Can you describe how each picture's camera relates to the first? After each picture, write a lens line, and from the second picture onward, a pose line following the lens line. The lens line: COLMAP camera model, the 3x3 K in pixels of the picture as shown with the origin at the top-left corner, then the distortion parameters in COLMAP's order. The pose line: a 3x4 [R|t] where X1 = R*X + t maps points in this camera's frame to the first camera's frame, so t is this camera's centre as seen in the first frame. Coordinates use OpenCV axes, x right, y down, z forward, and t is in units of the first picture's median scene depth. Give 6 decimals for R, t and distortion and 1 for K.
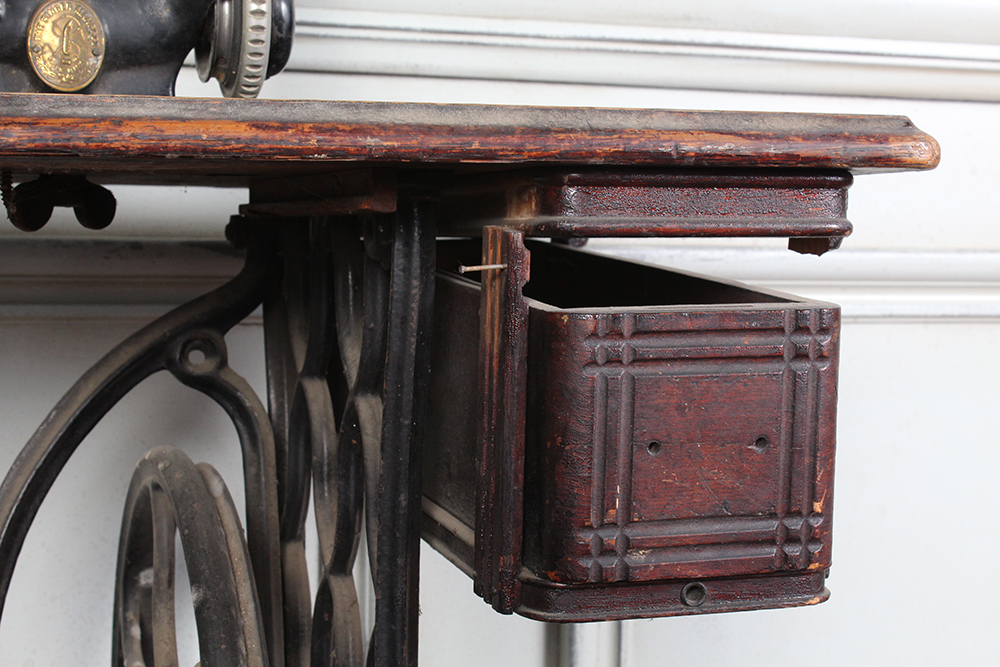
lens RADIAL K [[1797.6, 0, 500.0], [0, 1797.6, 333.5], [0, 0, 1]] dist [-0.012398, -0.004068]
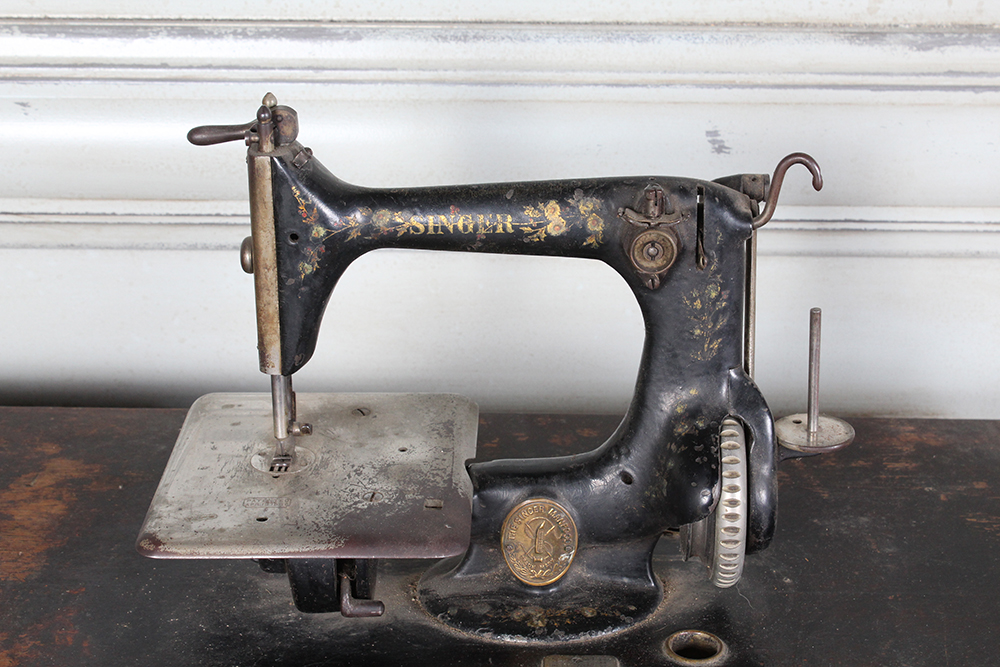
lens RADIAL K [[1908.8, 0, 500.0], [0, 1908.8, 333.5], [0, 0, 1]] dist [-0.004352, 0.028788]
pose [[0.937020, 0.120791, -0.327725, 0.077631], [-0.009933, 0.947132, 0.320689, -0.694270], [0.349135, -0.297236, 0.888682, 0.114292]]
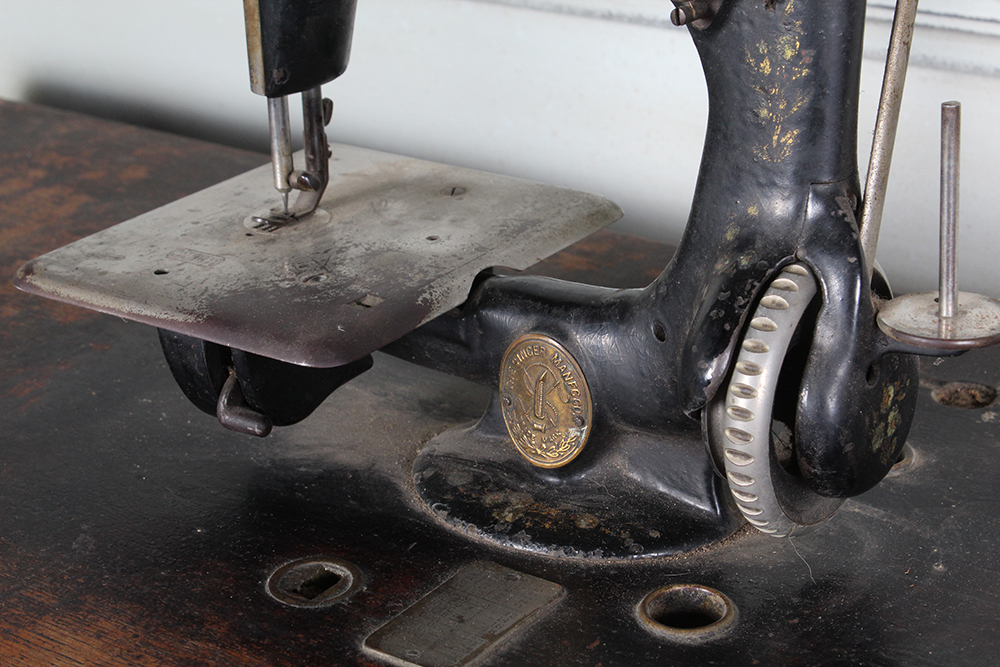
lens RADIAL K [[2035.1, 0, 500.0], [0, 2035.1, 333.5], [0, 0, 1]] dist [0.006070, 0.020076]
pose [[0.571896, 0.293186, -0.766144, 0.365062], [-0.013895, 0.937279, 0.348304, -0.511558], [0.820208, -0.188548, 0.540100, 0.677763]]
